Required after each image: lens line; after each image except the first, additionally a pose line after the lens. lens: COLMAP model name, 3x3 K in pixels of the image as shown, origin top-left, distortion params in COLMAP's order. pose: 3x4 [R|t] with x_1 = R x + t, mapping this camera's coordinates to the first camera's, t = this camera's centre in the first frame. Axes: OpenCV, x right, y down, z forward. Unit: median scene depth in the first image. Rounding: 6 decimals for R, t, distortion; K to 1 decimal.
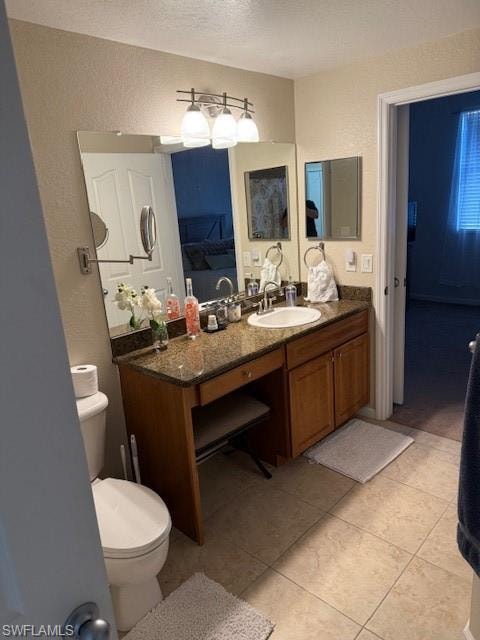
lens RADIAL K [[457.2, 0, 240.0], [0, 457.2, 320.0], [0, 0, 1]] dist [0.061223, -0.074702]
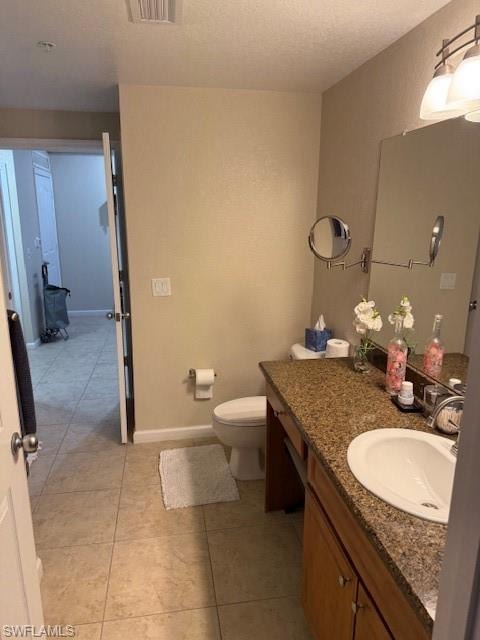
lens RADIAL K [[457.2, 0, 240.0], [0, 457.2, 320.0], [0, 0, 1]] dist [0.061223, -0.074702]
pose [[-0.605032, 0.258231, -0.753162, 0.546656], [-0.167116, 0.883686, 0.437231, -0.331788], [0.778466, 0.390404, -0.491504, 1.045398]]
